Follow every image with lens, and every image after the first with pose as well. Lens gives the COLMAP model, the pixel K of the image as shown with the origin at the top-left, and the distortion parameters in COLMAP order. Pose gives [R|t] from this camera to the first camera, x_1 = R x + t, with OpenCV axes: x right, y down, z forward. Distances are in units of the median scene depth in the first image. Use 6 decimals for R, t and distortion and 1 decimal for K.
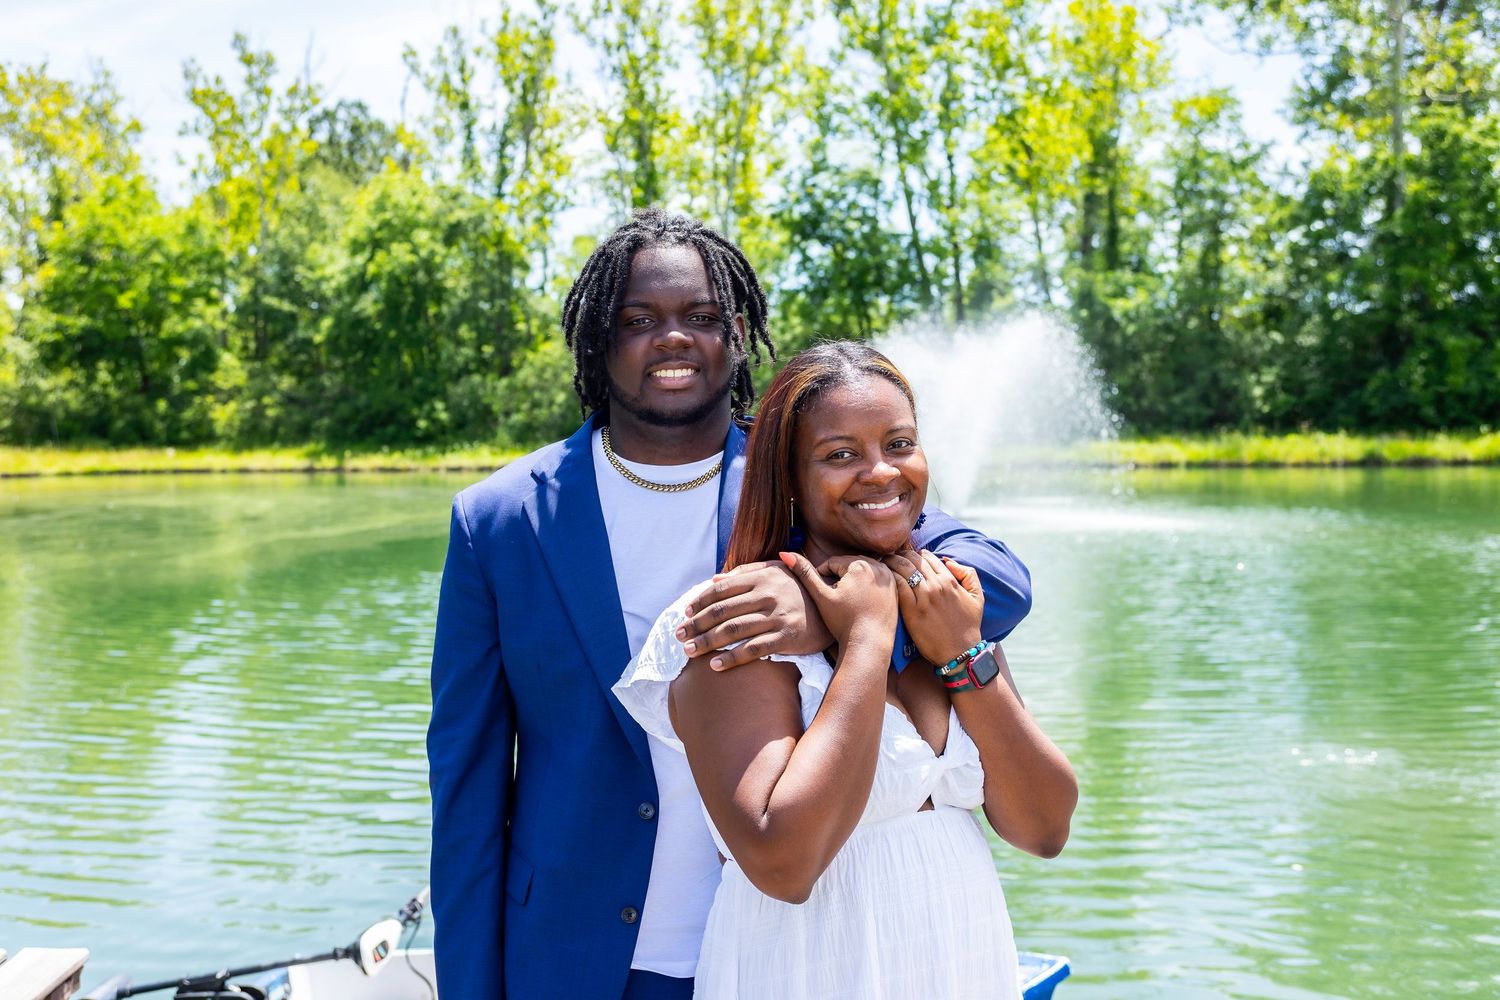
lens RADIAL K [[1614.4, 0, 755.5], [0, 1614.4, 497.5], [0, 0, 1]] dist [-0.040426, 0.000000]
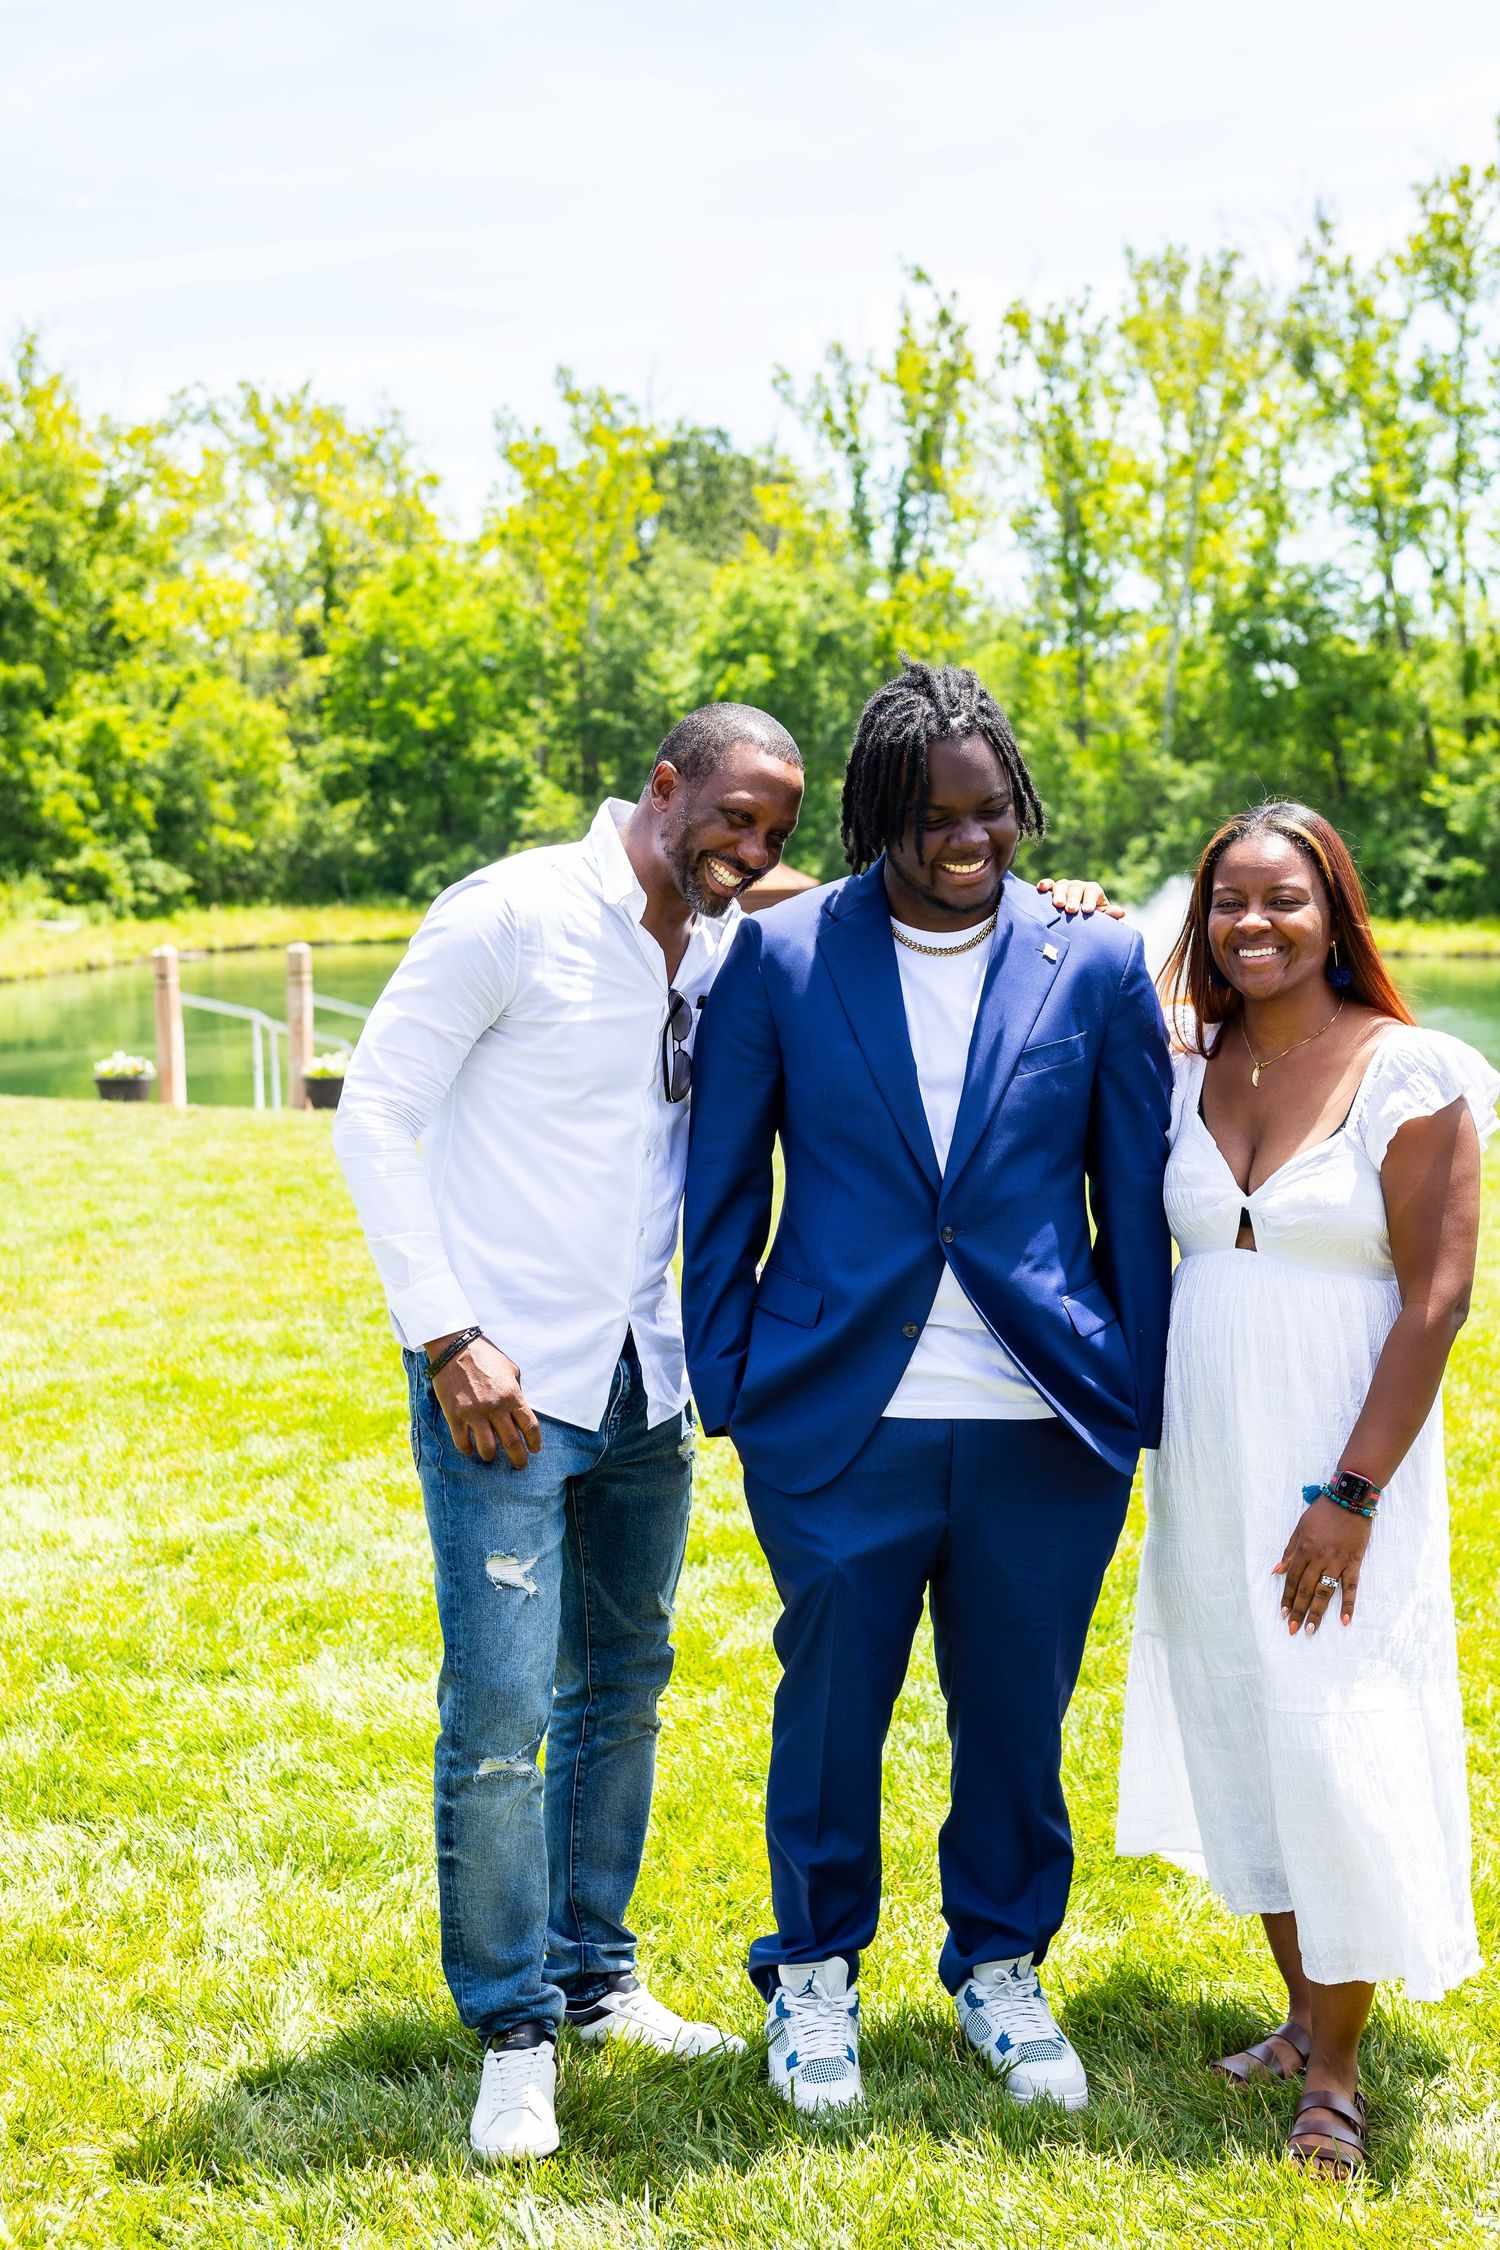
lens RADIAL K [[3744.0, 0, 666.0], [0, 3744.0, 1215.9], [0, 0, 1]] dist [-0.028094, 0.000000]
pose [[0.963880, 0.027469, -0.264916, 0.210936], [-0.005676, 0.996560, 0.082684, -0.031474], [0.266276, -0.078194, 0.960720, -0.739638]]
